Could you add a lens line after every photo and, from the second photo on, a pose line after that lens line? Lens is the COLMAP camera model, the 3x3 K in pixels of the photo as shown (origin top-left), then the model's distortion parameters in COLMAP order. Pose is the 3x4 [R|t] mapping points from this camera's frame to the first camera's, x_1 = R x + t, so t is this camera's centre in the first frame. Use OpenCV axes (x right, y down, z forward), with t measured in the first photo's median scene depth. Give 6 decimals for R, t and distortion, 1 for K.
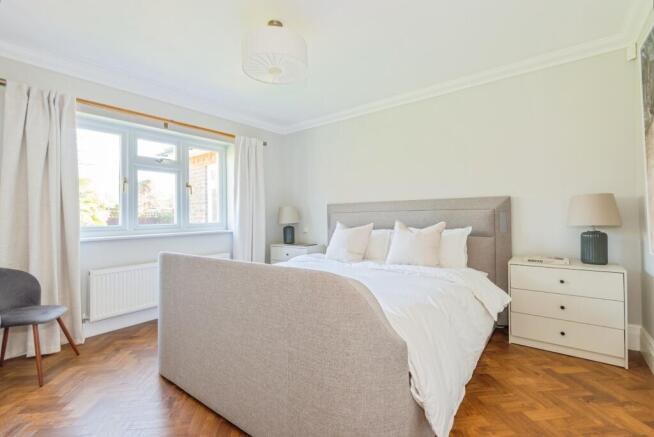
lens RADIAL K [[294.5, 0, 333.0], [0, 294.5, 212.9], [0, 0, 1]] dist [0.001860, -0.002101]
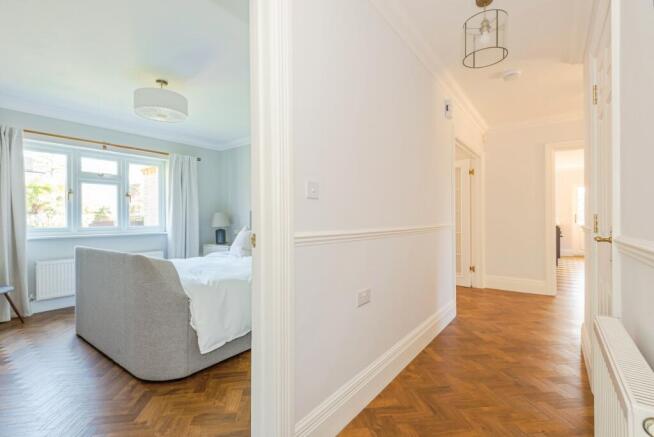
lens RADIAL K [[294.5, 0, 327.8], [0, 294.5, 220.8], [0, 0, 1]] dist [0.001860, -0.002101]
pose [[0.999959, 0.006054, 0.006745, 0.364906], [-0.006124, 0.999927, 0.010440, -0.005939], [-0.006682, -0.010481, 0.999923, -0.247465]]
